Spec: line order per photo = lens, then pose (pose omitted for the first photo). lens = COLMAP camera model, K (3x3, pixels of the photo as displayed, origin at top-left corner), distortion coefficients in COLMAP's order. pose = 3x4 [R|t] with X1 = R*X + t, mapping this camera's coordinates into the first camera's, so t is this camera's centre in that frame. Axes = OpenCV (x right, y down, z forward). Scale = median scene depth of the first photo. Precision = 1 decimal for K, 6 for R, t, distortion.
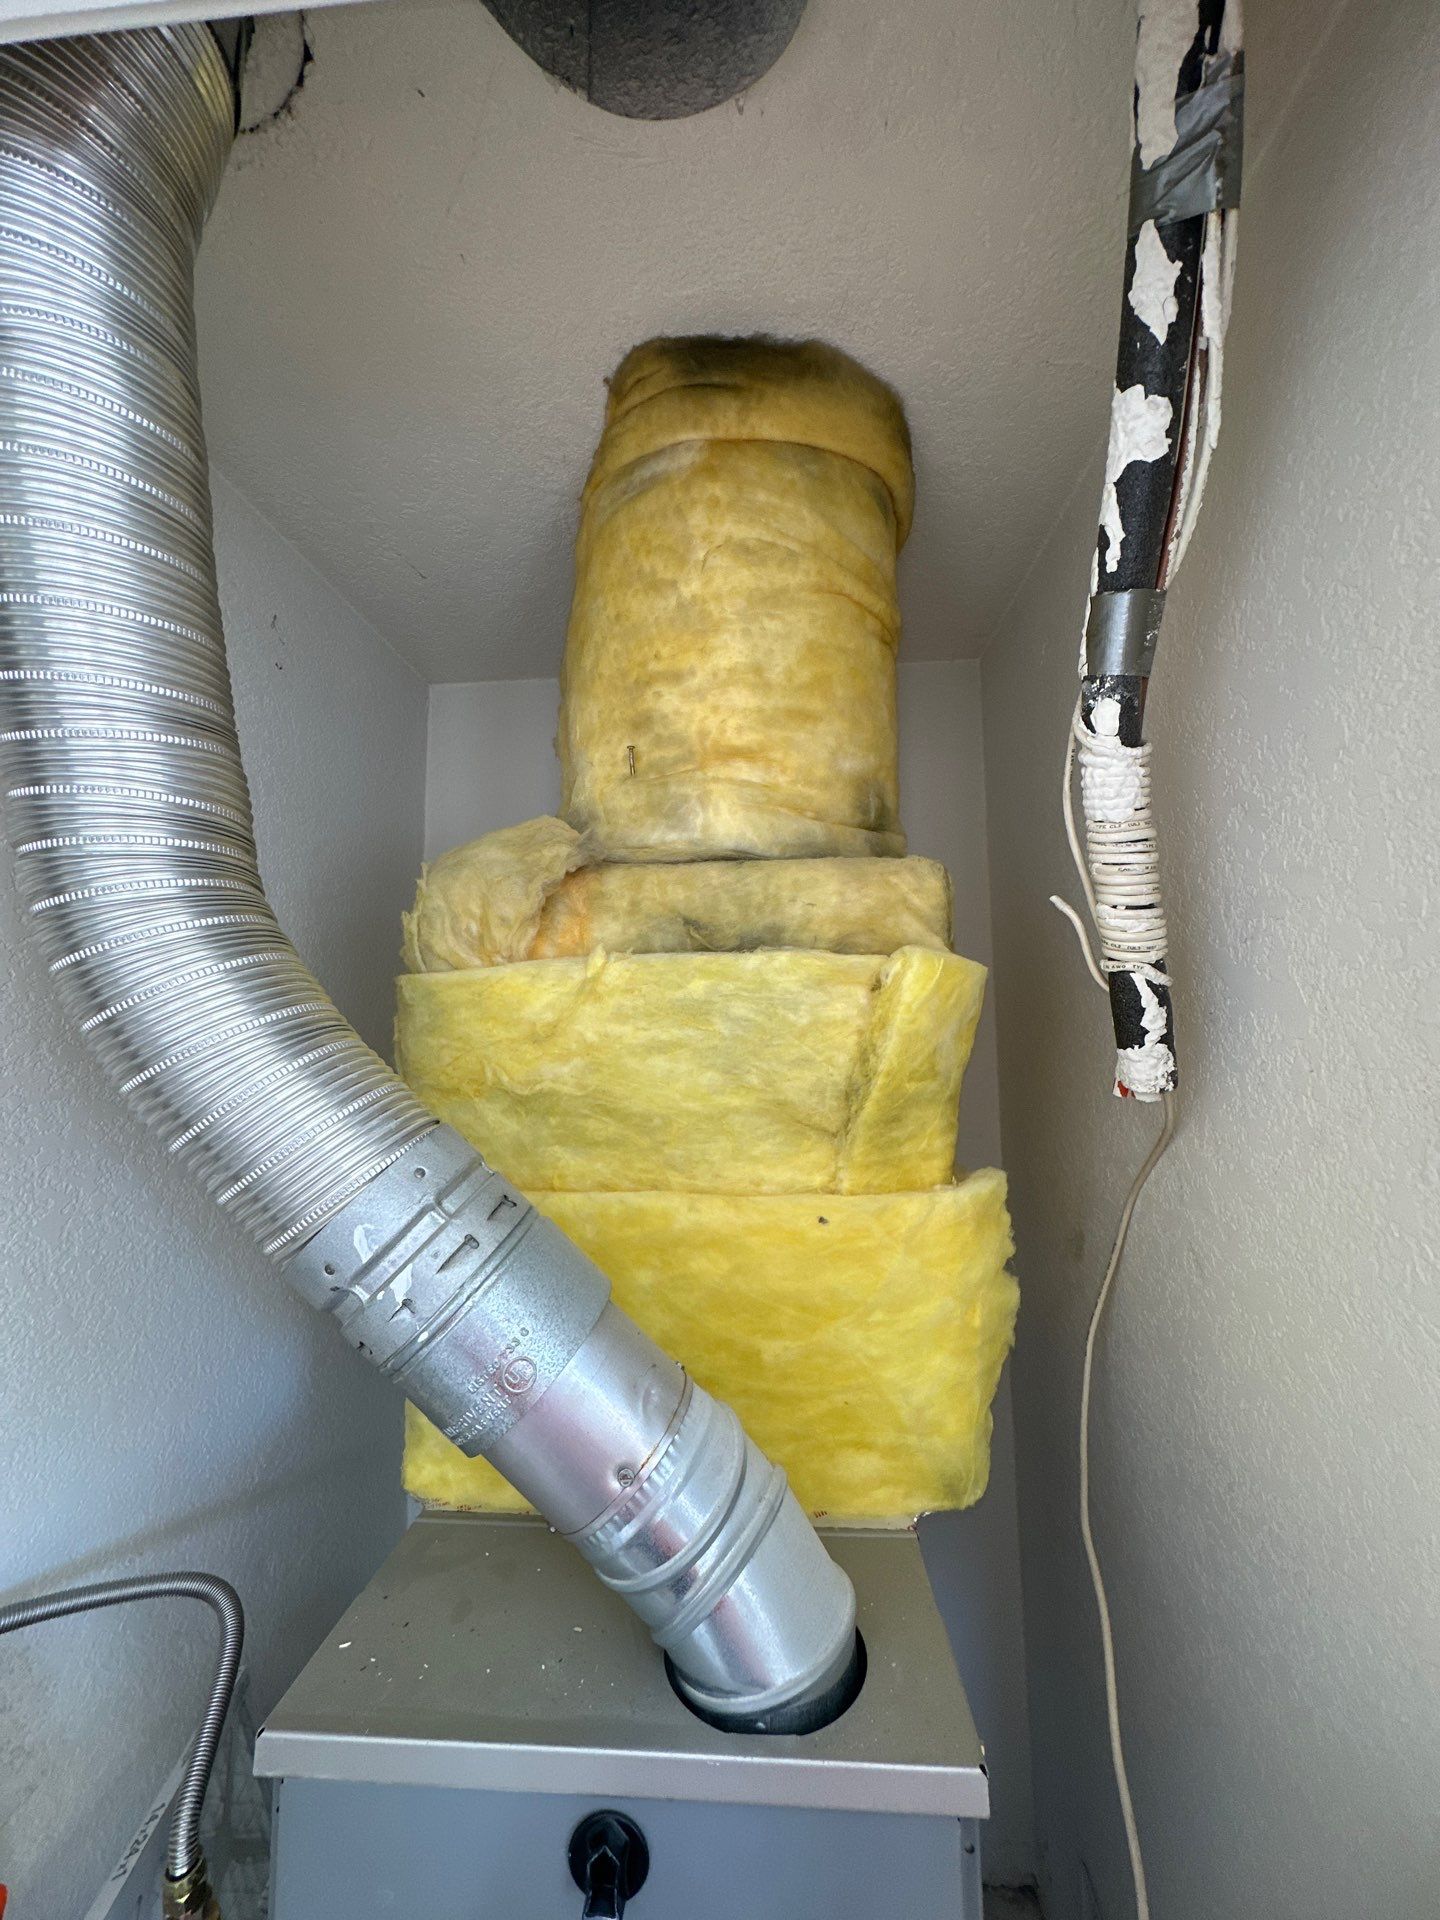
lens RADIAL K [[768.7, 0, 716.8], [0, 768.7, 960.1], [0, 0, 1]] dist [-0.001229, 0.000281]
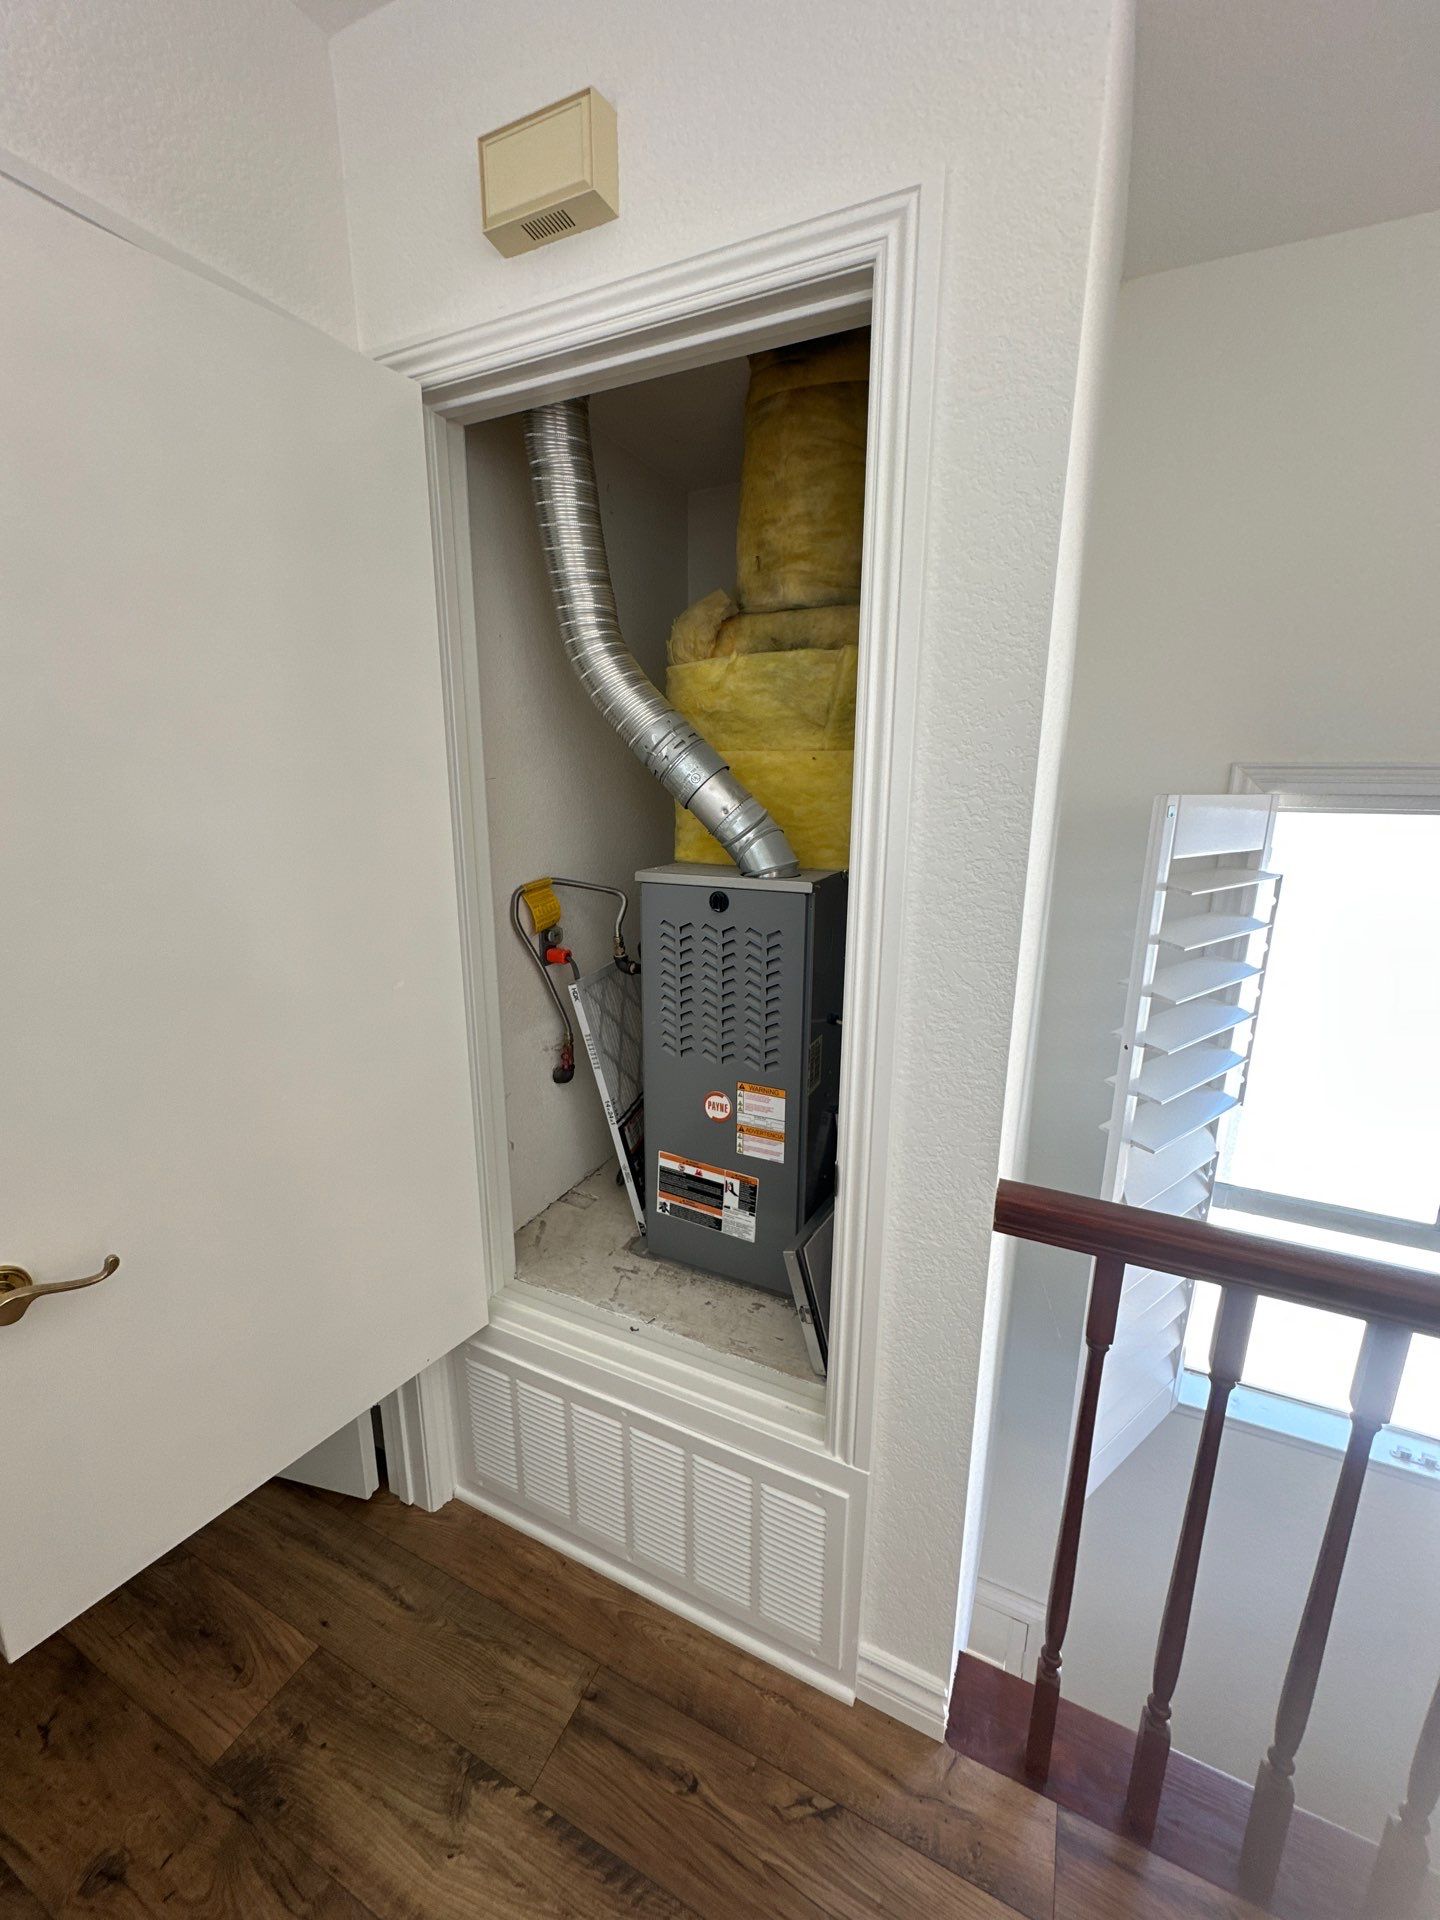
lens RADIAL K [[768.7, 0, 716.8], [0, 768.7, 960.1], [0, 0, 1]] dist [-0.001229, 0.000281]
pose [[0.931485, 0.098172, -0.350282, 0.763836], [0.020562, 0.947150, 0.320132, 0.132774], [0.363197, -0.305401, 0.880237, -1.546209]]
